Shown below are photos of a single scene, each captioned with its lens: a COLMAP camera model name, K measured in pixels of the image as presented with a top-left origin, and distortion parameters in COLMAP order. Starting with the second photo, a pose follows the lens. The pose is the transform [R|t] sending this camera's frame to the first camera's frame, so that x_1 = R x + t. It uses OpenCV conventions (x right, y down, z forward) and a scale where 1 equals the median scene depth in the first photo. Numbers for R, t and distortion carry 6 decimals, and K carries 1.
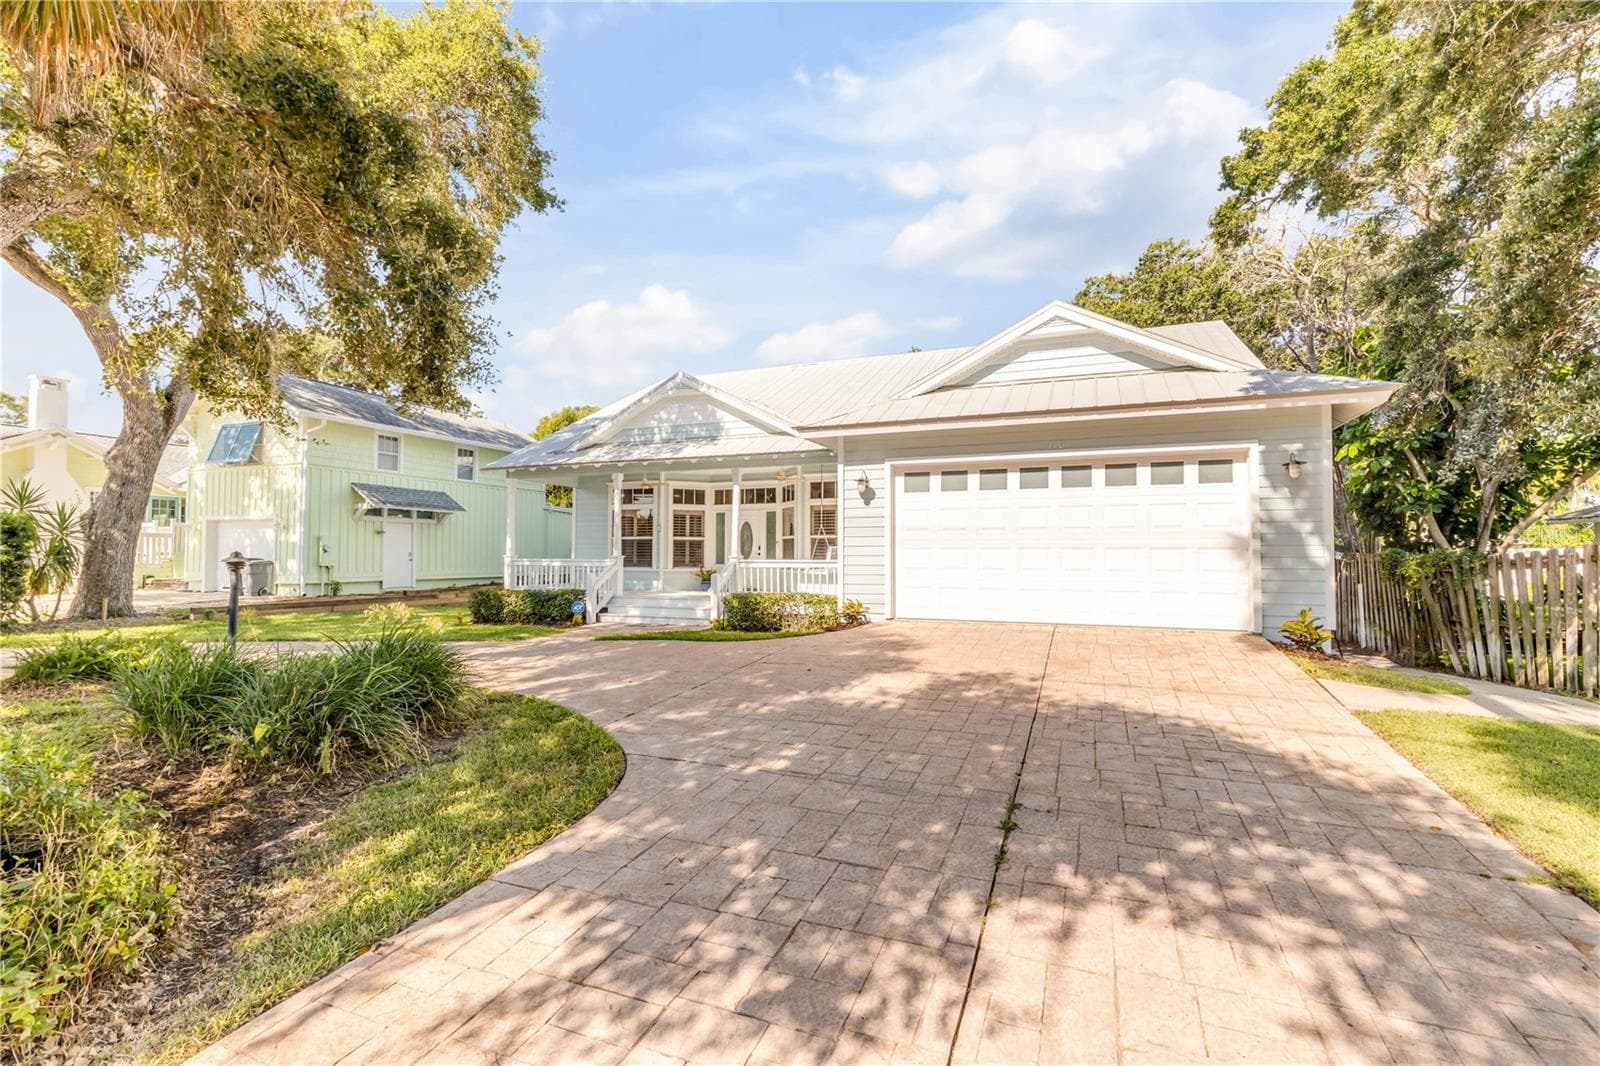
lens RADIAL K [[719.3, 0, 800.0], [0, 719.3, 533.0], [0, 0, 1]] dist [0.003158, -0.000904]
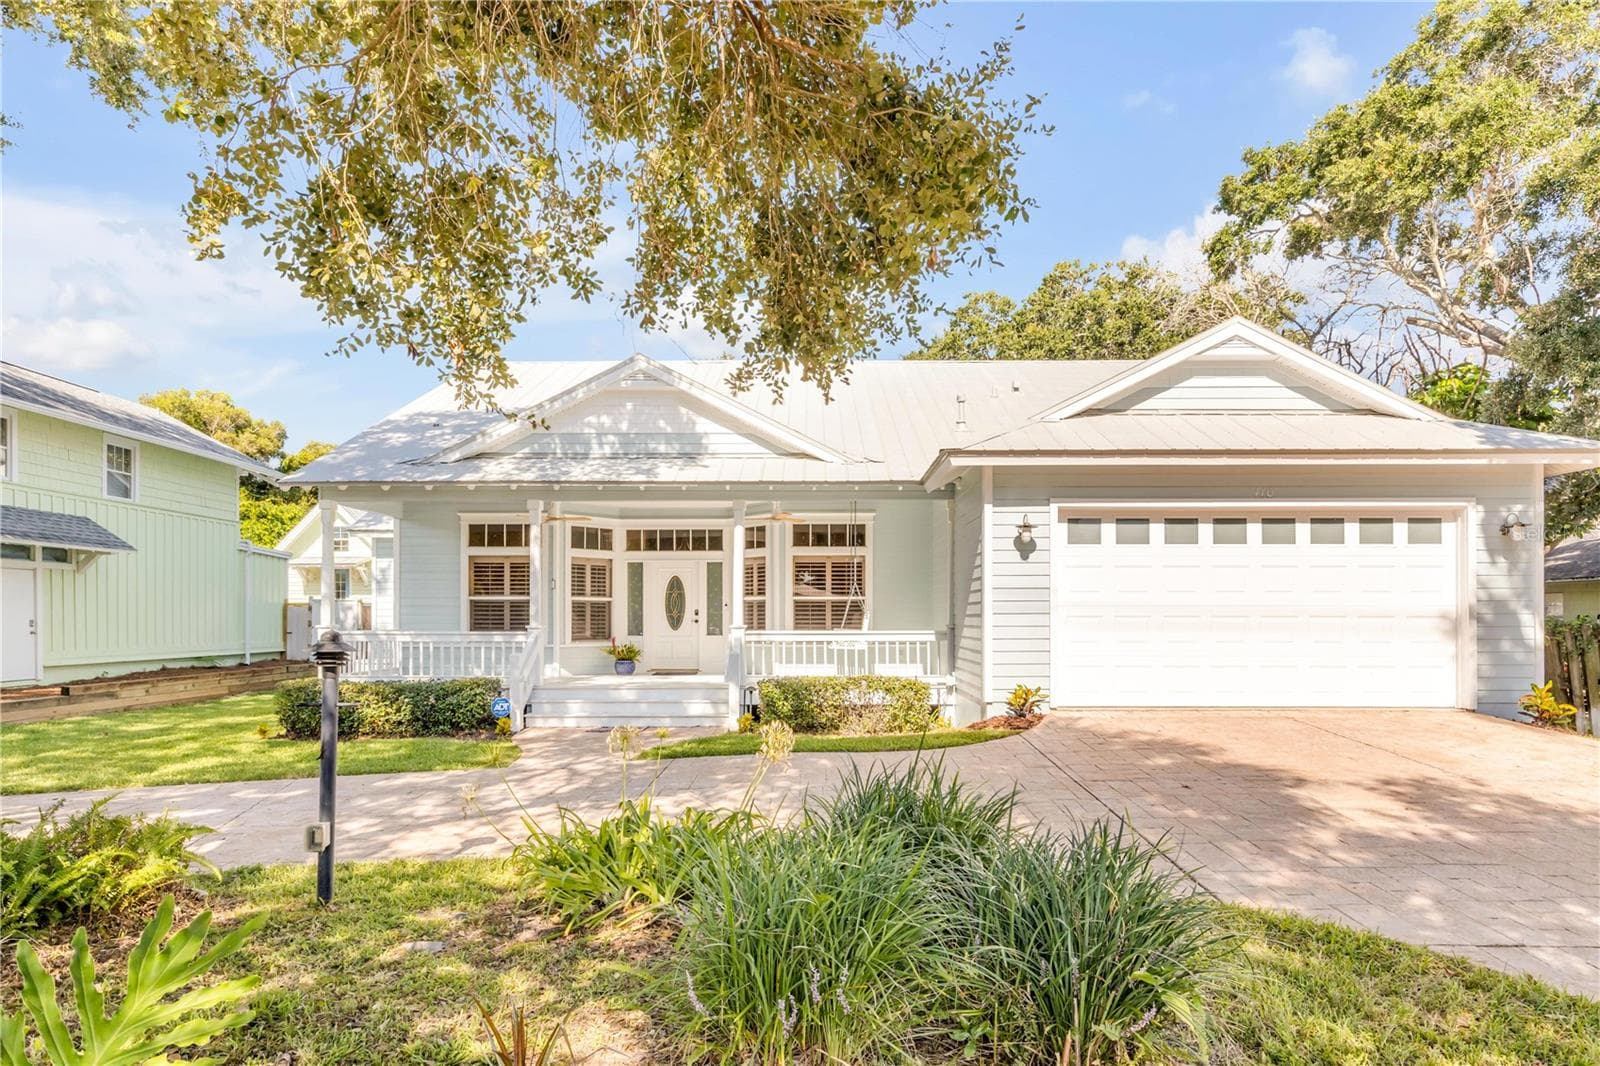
lens RADIAL K [[907.0, 0, 811.9], [0, 907.0, 617.7], [0, 0, 1]] dist [-0.002706, 0.000257]
pose [[0.929886, -0.001604, 0.367844, -0.309602], [-0.009590, 0.999545, 0.028602, -0.001730], [-0.367723, -0.030124, 0.929447, 0.130948]]
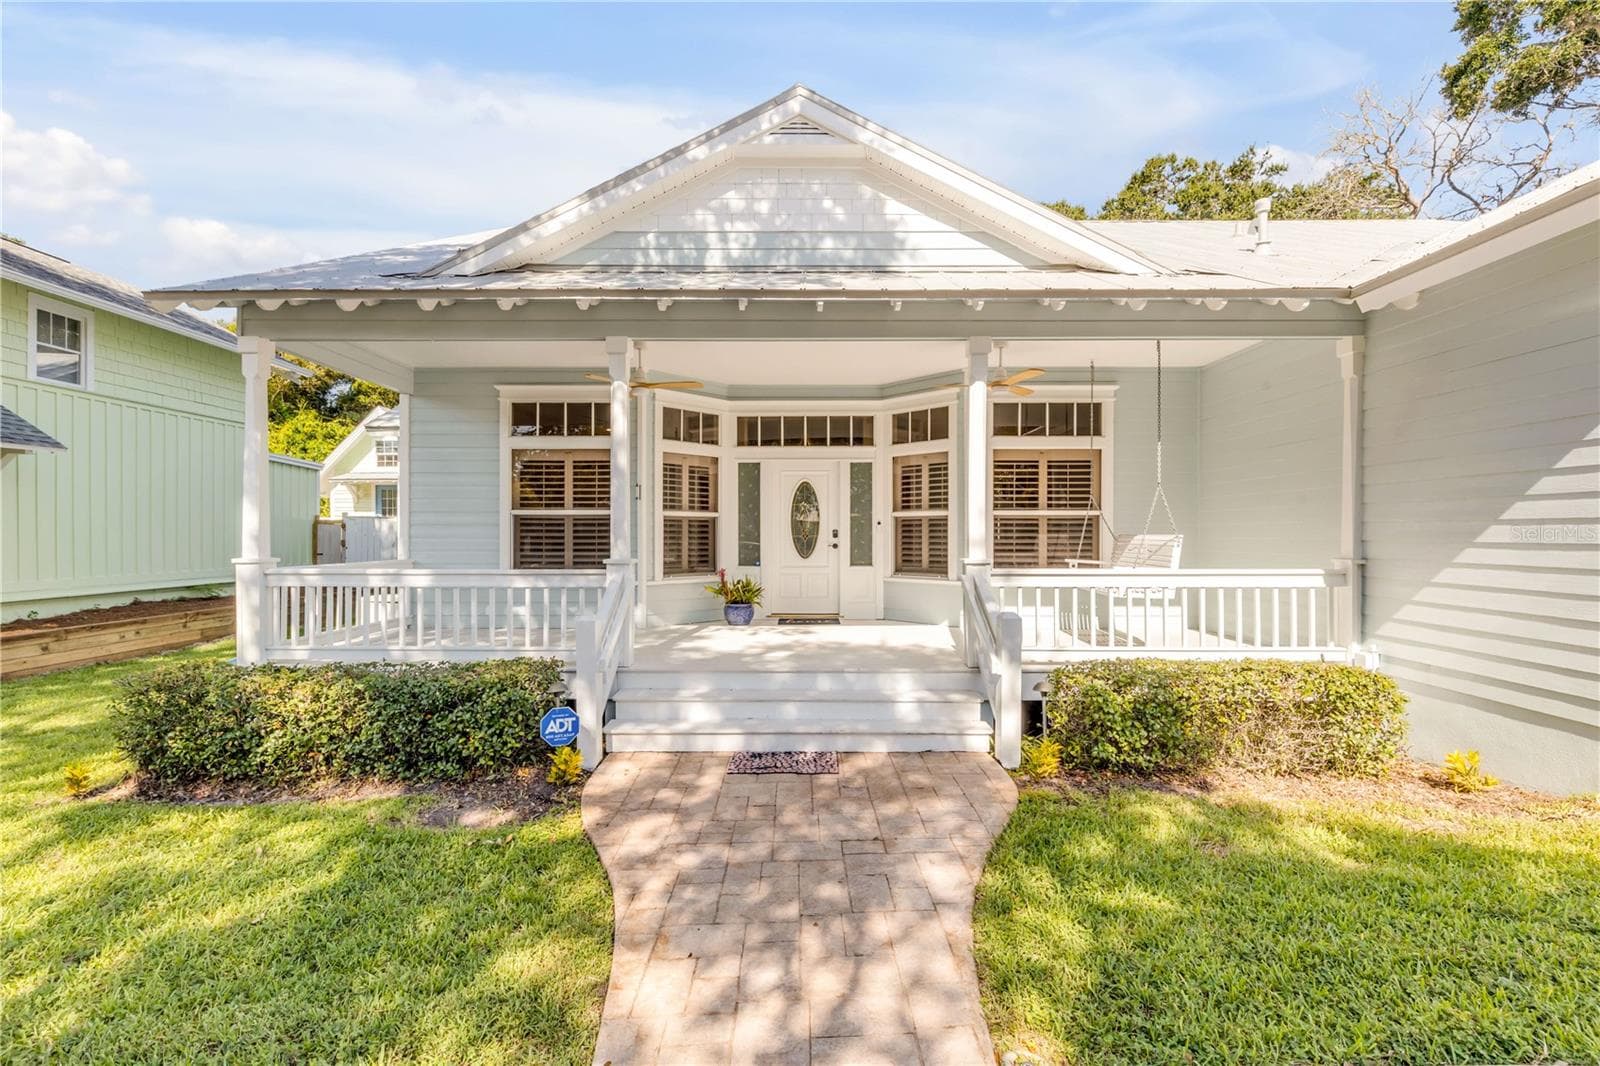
lens RADIAL K [[719.3, 0, 800.0], [0, 719.3, 533.0], [0, 0, 1]] dist [0.003158, -0.000904]
pose [[0.932056, -0.000357, 0.362314, -0.289253], [-0.010077, 0.999587, 0.026907, 0.007056], [-0.362174, -0.028730, 0.931668, 0.591237]]
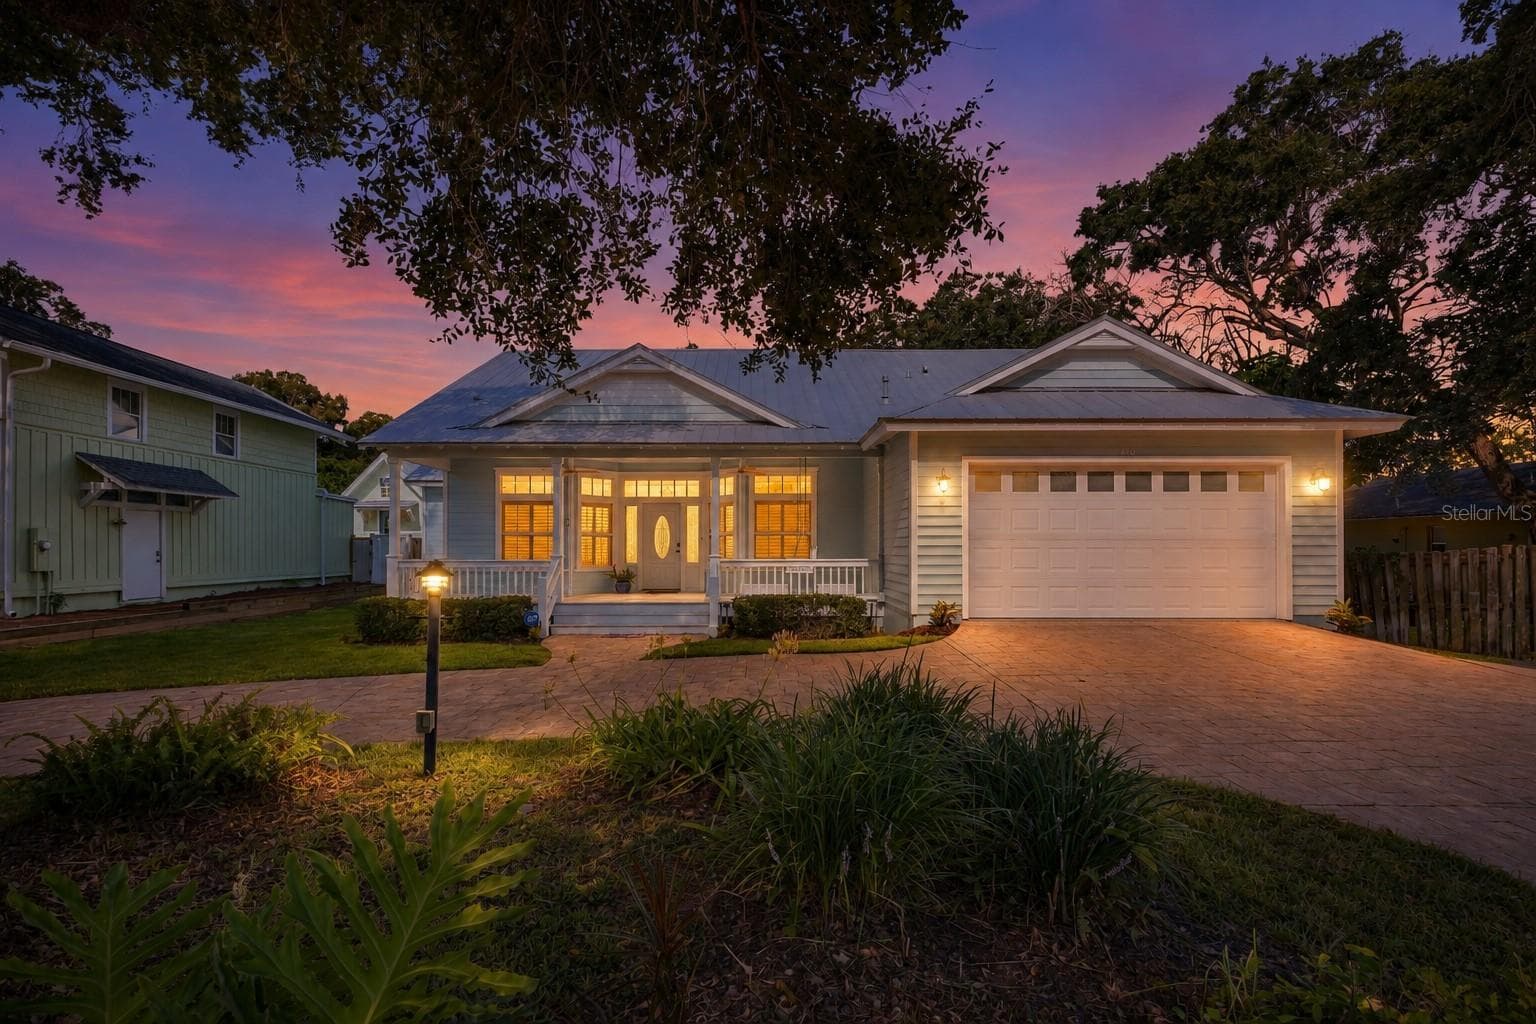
lens RADIAL K [[704.0, 0, 757.1], [0, 704.0, 543.0], [0, 0, 1]] dist [-0.000326, -0.000688]
pose [[0.926790, 0.000901, 0.375580, -0.331589], [-0.009232, 0.999750, 0.020383, -0.001549], [-0.375468, -0.022358, 0.926566, 0.142254]]
